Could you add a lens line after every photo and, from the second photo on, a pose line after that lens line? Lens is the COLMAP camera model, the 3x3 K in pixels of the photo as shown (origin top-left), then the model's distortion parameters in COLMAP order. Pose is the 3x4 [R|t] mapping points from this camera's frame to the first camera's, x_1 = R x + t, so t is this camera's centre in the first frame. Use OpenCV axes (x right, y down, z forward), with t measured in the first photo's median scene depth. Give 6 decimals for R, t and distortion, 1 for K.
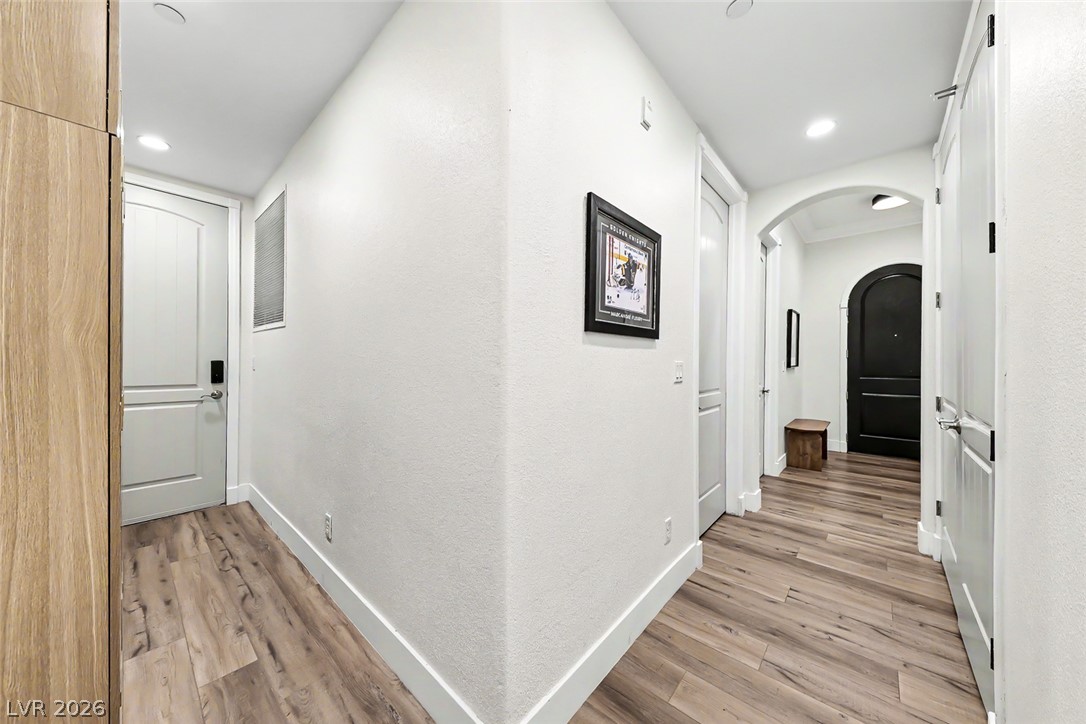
lens RADIAL K [[374.0, 0, 541.3], [0, 374.0, 359.5], [0, 0, 1]] dist [0.013808, -0.000074]
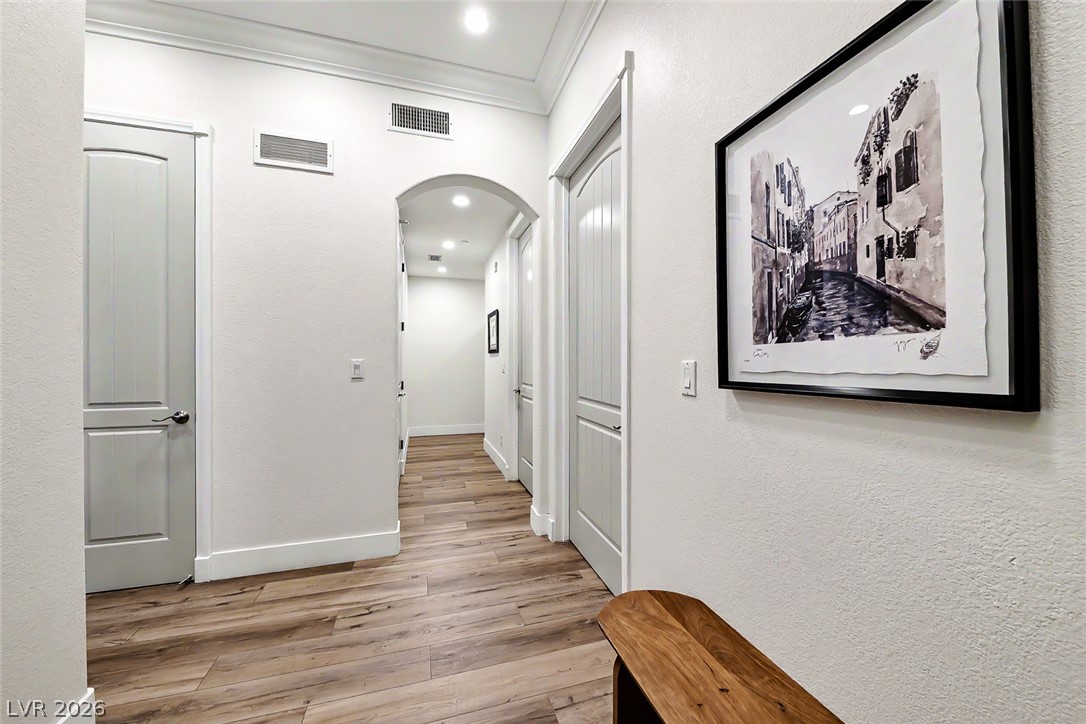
lens RADIAL K [[379.4, 0, 542.4], [0, 379.4, 359.1], [0, 0, 1]] dist [0.000653, -0.000160]
pose [[-0.512784, -0.006482, -0.858493, 1.755194], [0.002703, 0.999954, -0.009165, 0.008102], [0.858514, -0.007020, -0.512743, 1.941688]]
